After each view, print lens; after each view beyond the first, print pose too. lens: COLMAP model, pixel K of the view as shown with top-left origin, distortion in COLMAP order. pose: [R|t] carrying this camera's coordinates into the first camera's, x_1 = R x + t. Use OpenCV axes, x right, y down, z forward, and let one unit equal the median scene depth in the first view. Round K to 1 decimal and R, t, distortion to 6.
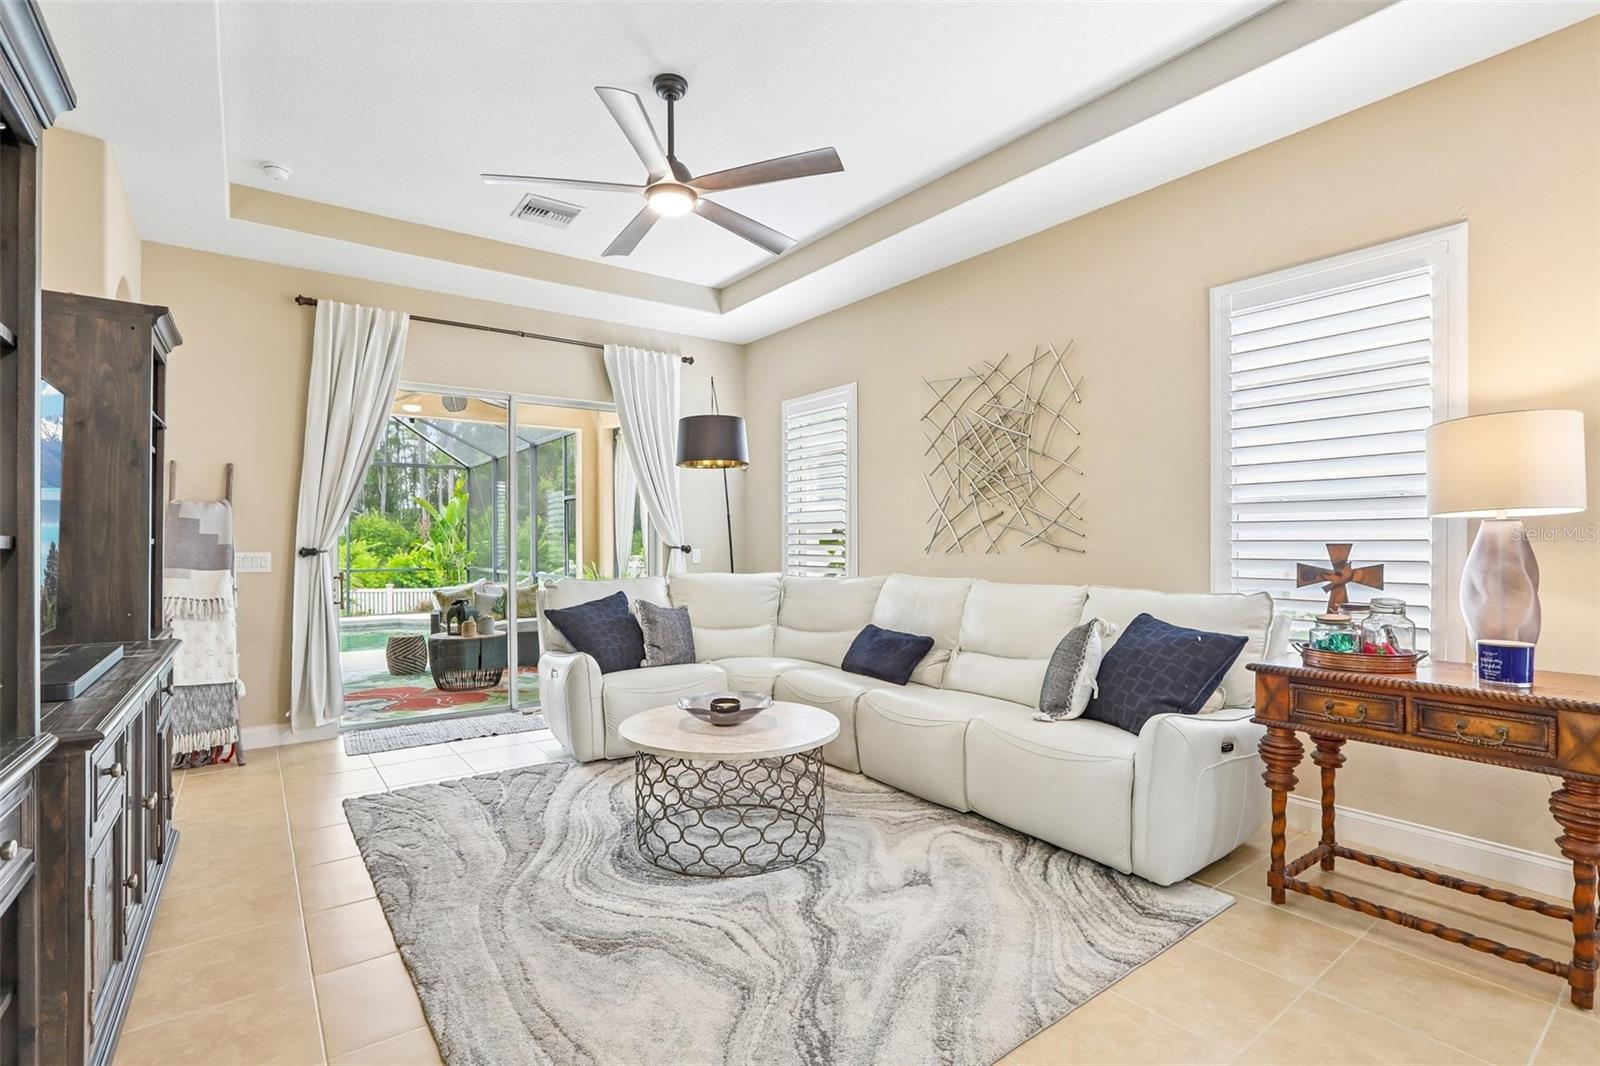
lens RADIAL K [[749.9, 0, 782.3], [0, 749.9, 529.9], [0, 0, 1]] dist [-0.036795, 0.014083]
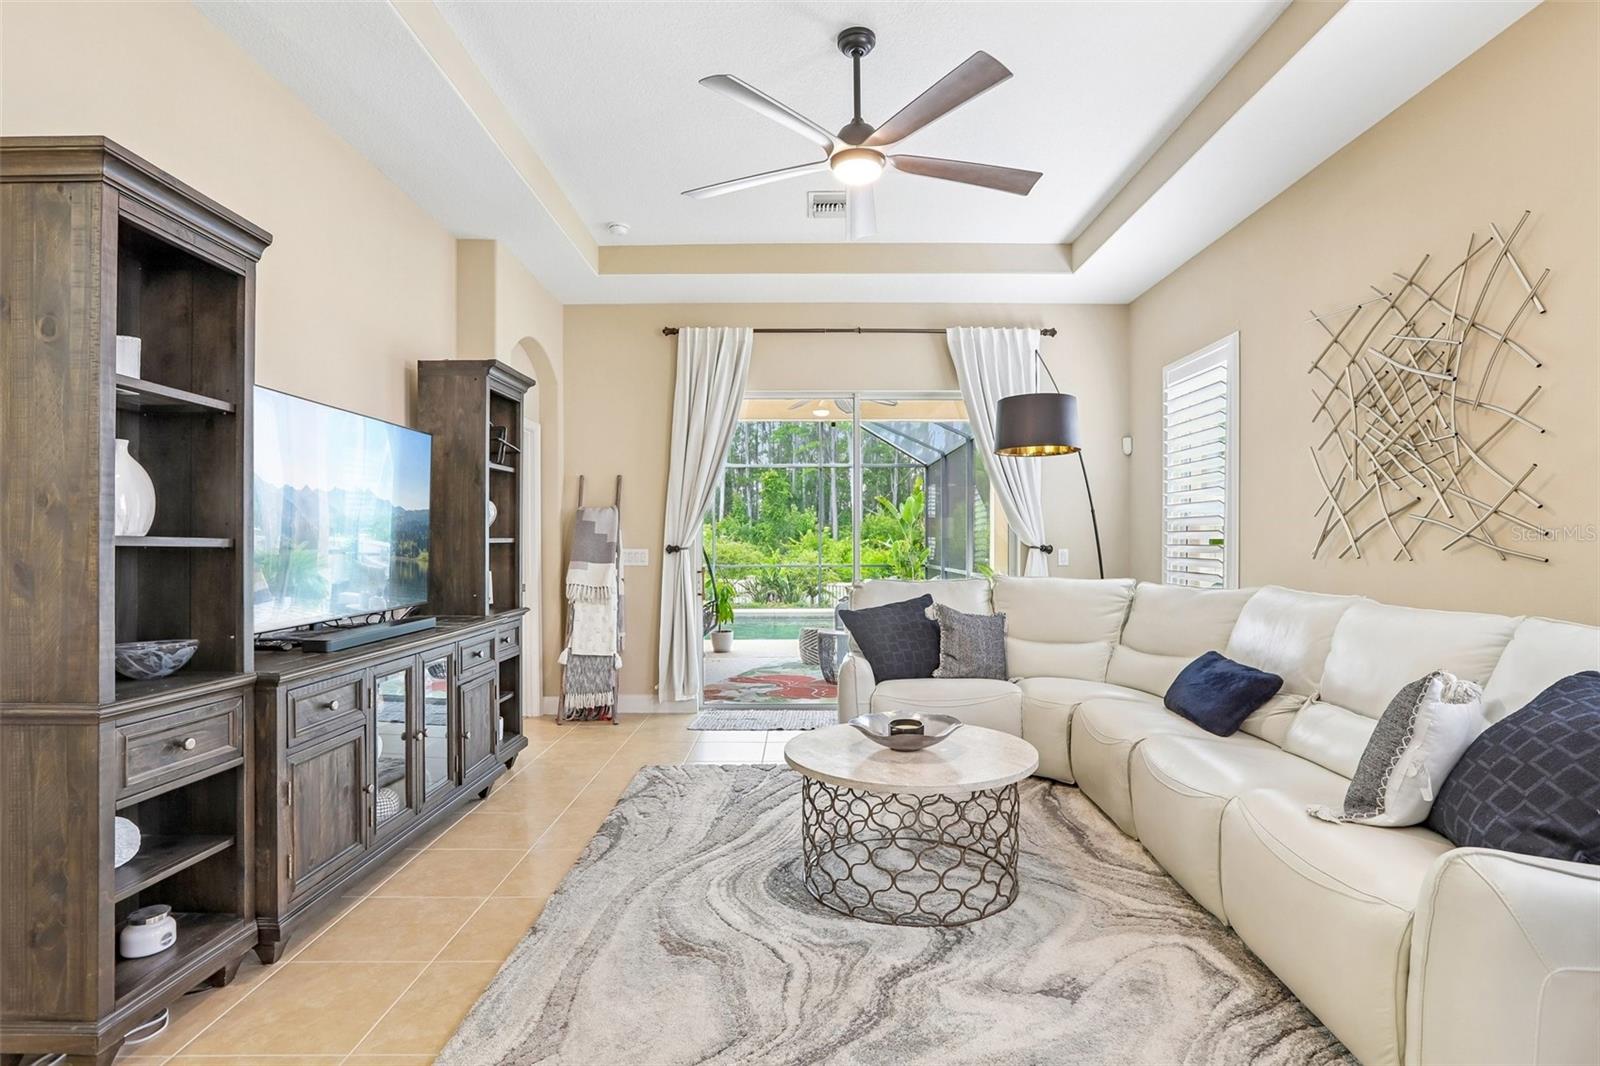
lens RADIAL K [[794.0, 0, 801.5], [0, 794.0, 537.5], [0, 0, 1]] dist [-0.034702, 0.017100]
pose [[0.809696, 0.001042, -0.586849, 0.282319], [0.007197, 0.999906, 0.011705, -0.001392], [0.586806, -0.013701, 0.809612, 0.132013]]
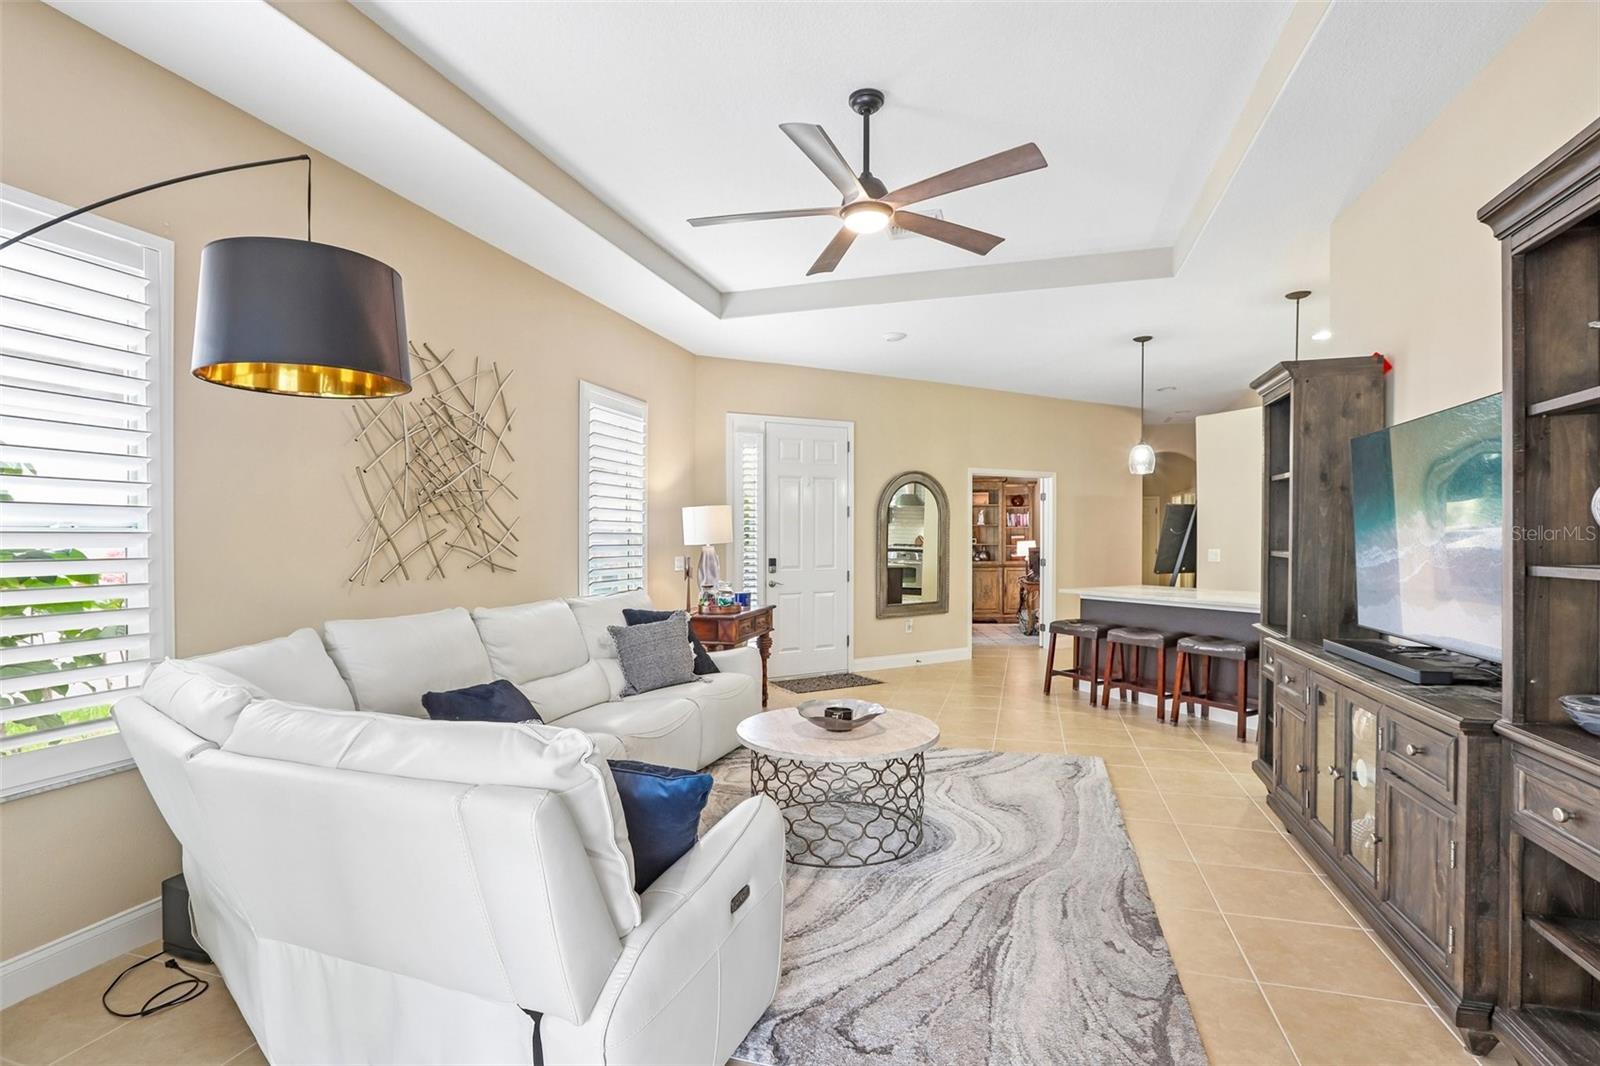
lens RADIAL K [[749.9, 0, 782.3], [0, 749.9, 529.9], [0, 0, 1]] dist [-0.036795, 0.014083]
pose [[-0.585538, 0.019683, 0.810406, -0.693127], [-0.004840, 0.999602, -0.027775, -0.000760], [-0.810630, -0.020185, -0.585210, 1.292928]]
